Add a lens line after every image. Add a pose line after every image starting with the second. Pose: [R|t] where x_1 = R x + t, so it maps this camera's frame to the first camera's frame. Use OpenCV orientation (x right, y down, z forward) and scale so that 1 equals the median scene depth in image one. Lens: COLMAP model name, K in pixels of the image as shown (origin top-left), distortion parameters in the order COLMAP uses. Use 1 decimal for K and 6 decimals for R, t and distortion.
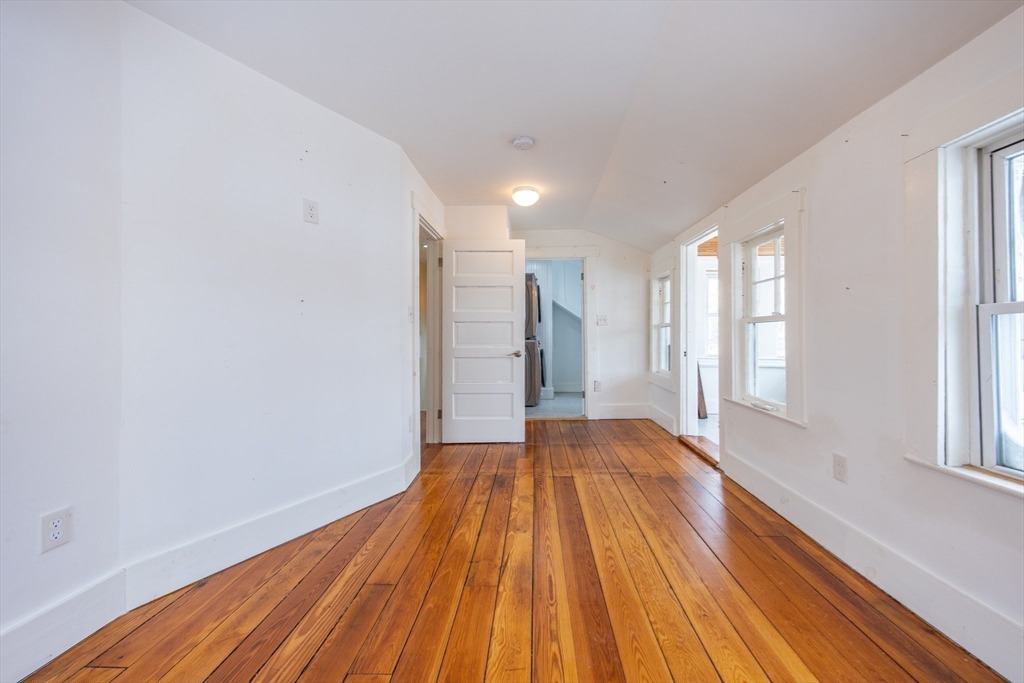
lens RADIAL K [[419.2, 0, 512.8], [0, 419.2, 335.2], [0, 0, 1]] dist [0.000641, 0.000015]
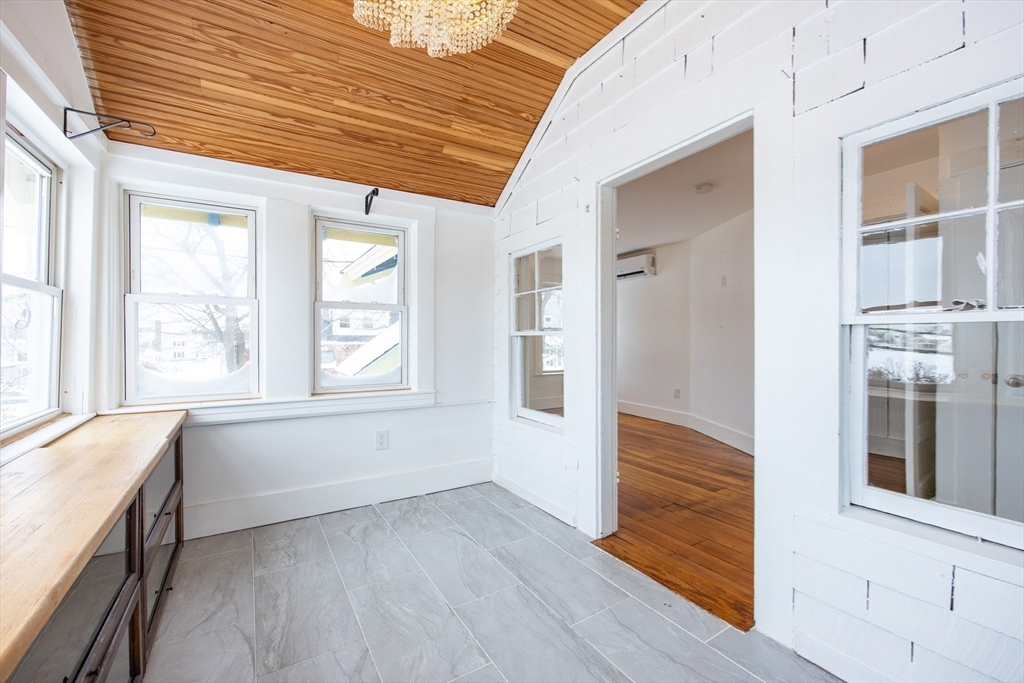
lens RADIAL K [[419.2, 0, 510.3], [0, 419.2, 337.7], [0, 0, 1]] dist [0.000641, 0.000015]
pose [[-0.828880, 0.002356, -0.559421, 1.130148], [0.002615, 0.999997, 0.000338, -0.024636], [0.559420, -0.001183, -0.828883, 1.615597]]
